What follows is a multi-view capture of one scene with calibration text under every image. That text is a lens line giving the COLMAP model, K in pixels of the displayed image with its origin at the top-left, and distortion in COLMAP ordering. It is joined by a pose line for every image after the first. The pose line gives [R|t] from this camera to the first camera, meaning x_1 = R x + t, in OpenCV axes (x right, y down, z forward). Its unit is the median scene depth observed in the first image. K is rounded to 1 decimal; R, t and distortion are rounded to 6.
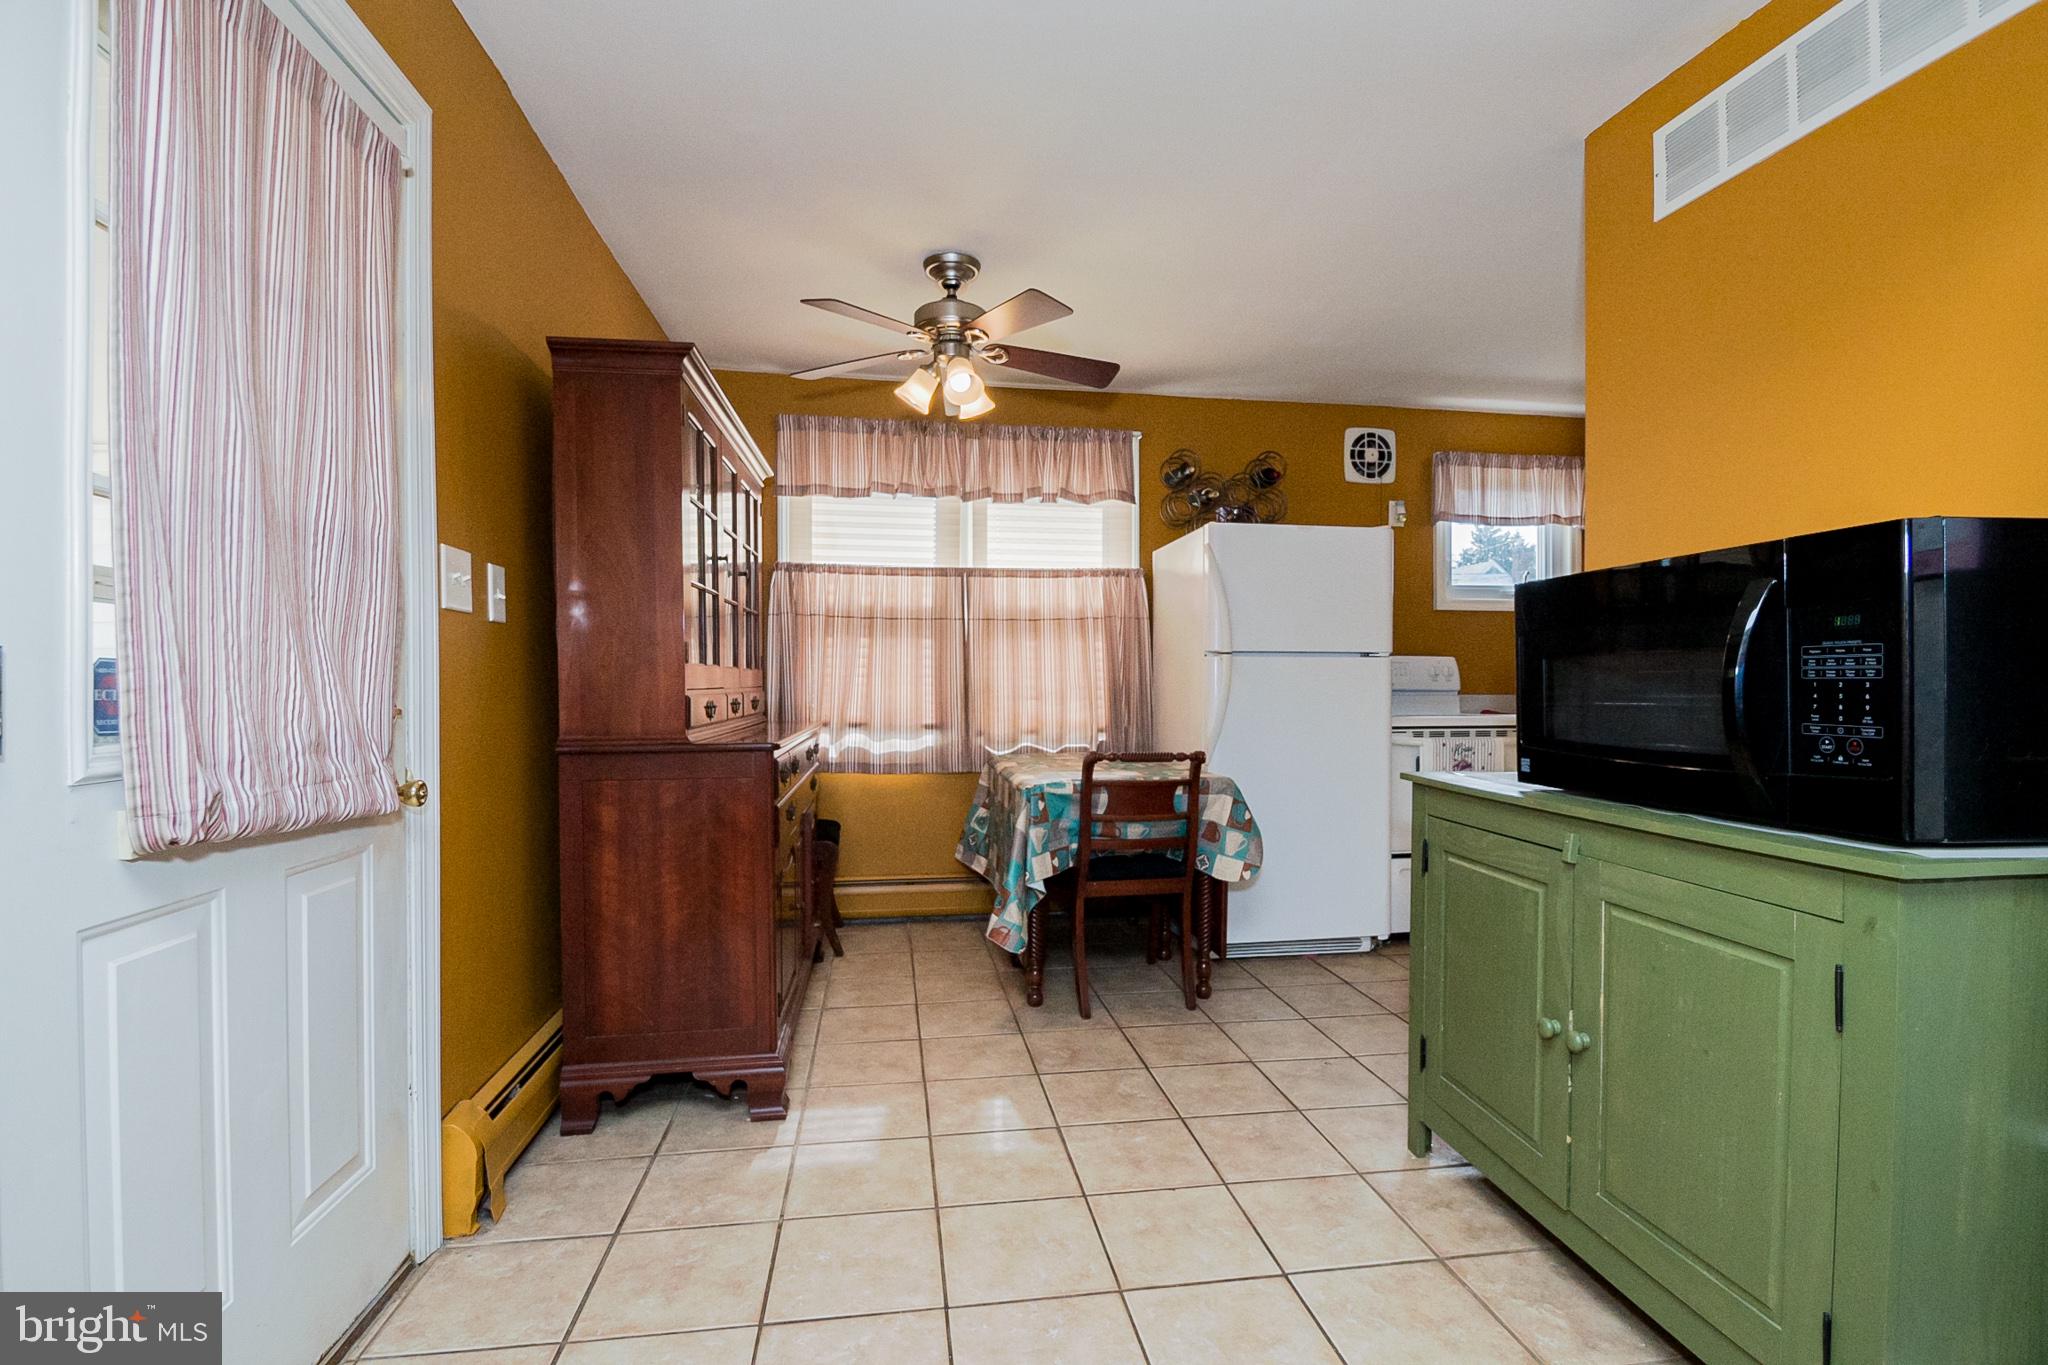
lens RADIAL K [[907.0, 0, 1015.9], [0, 907.0, 683.4], [0, 0, 1]] dist [-0.007015, -0.003301]
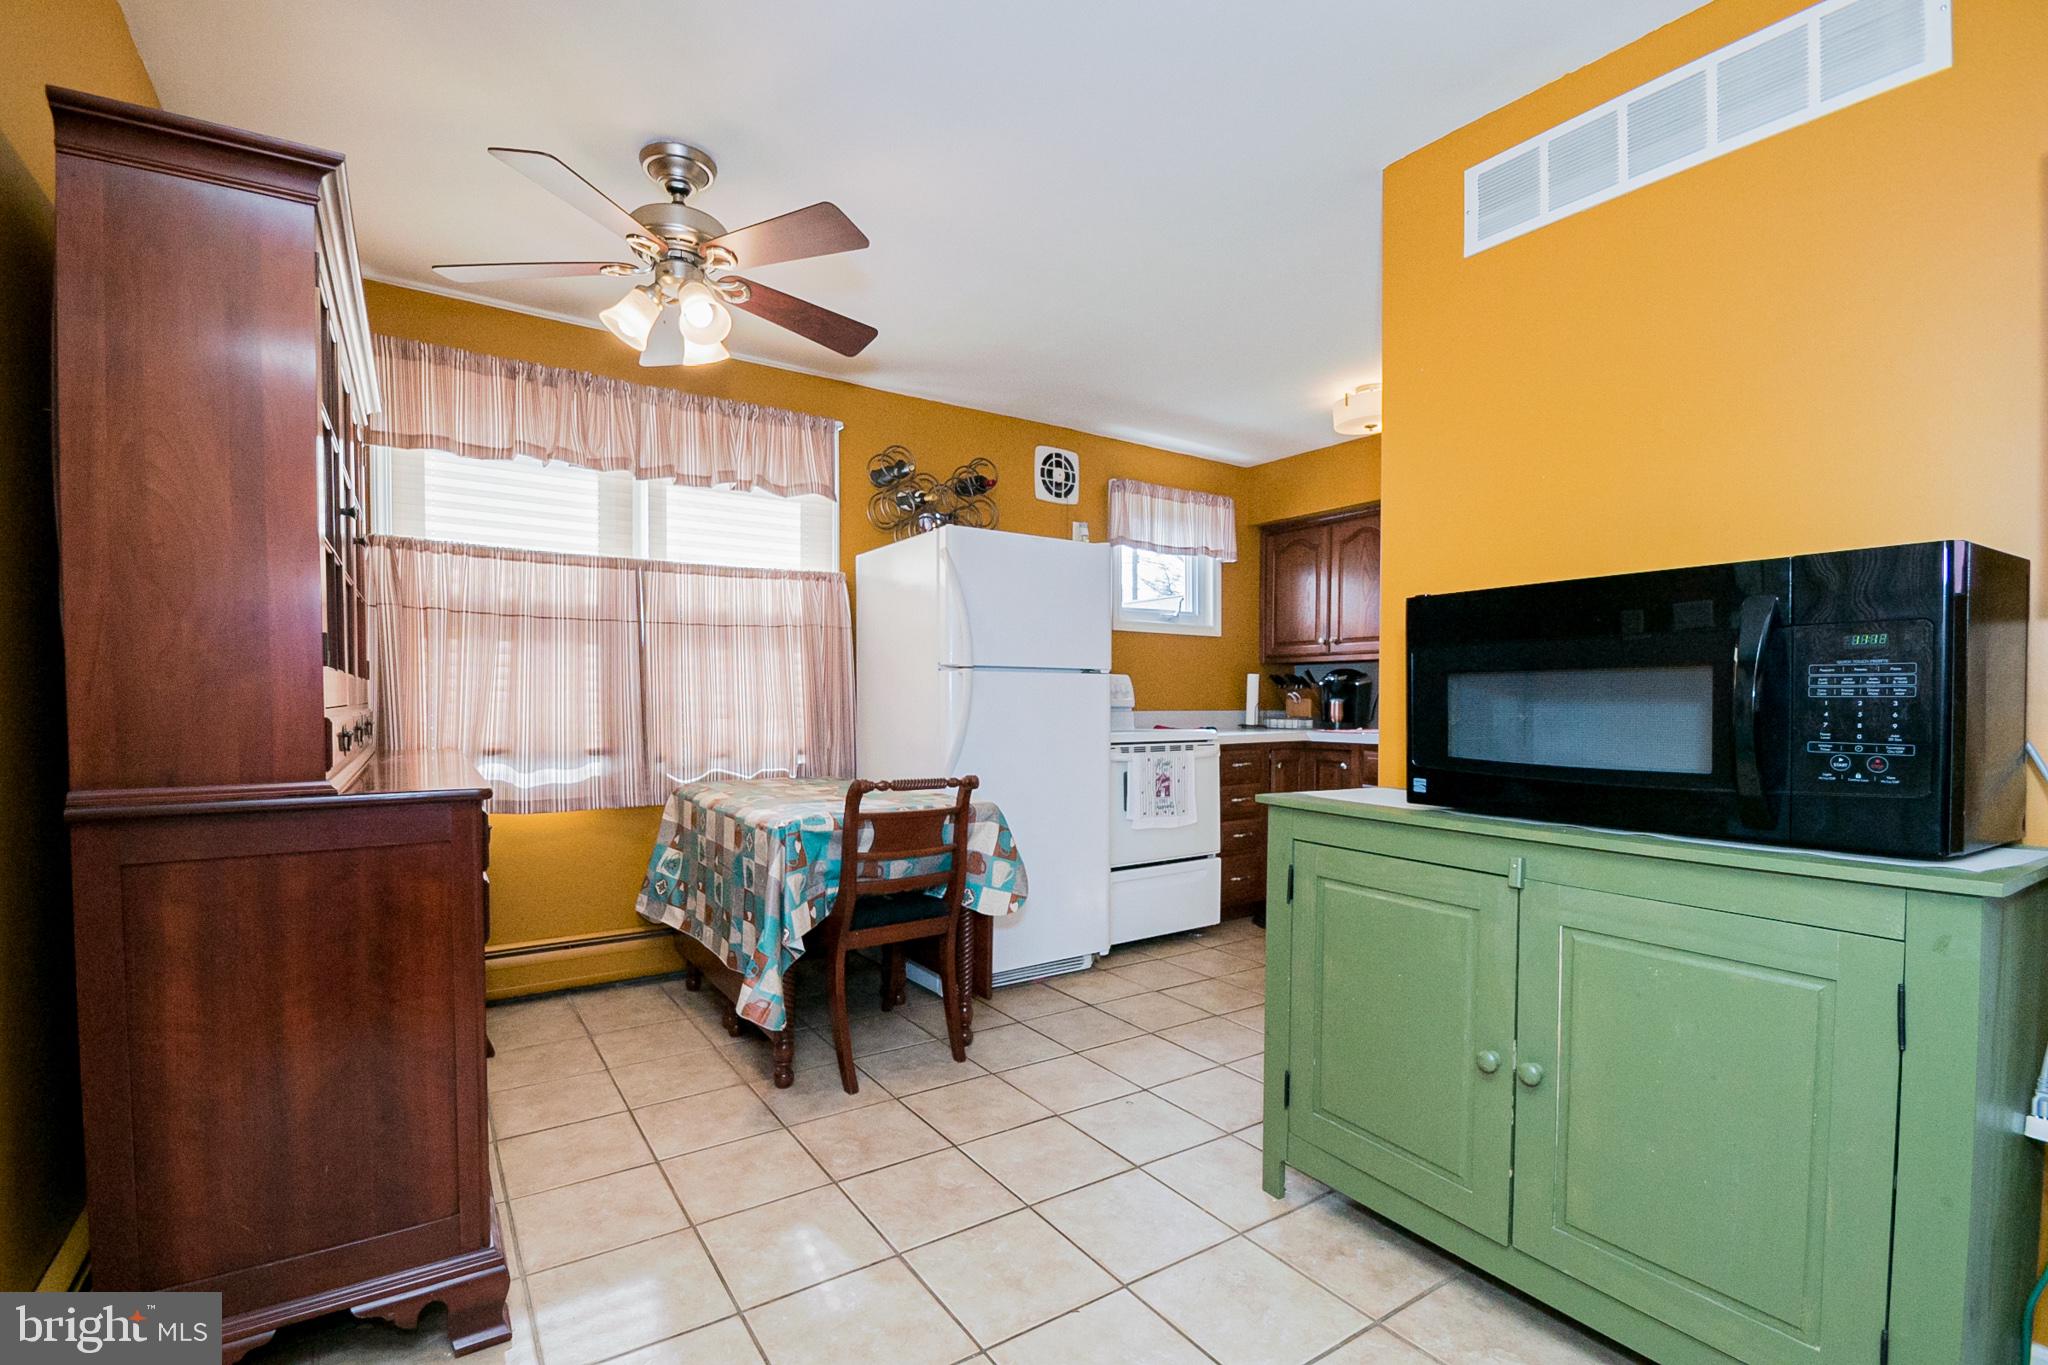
lens RADIAL K [[907.0, 0, 1012.3], [0, 907.0, 715.5], [0, 0, 1]] dist [-0.007015, -0.003301]
pose [[0.913170, -0.004752, 0.407552, -0.126994], [-0.002314, 0.999855, 0.016843, 0.000201], [-0.407573, -0.016324, 0.913027, 0.162942]]
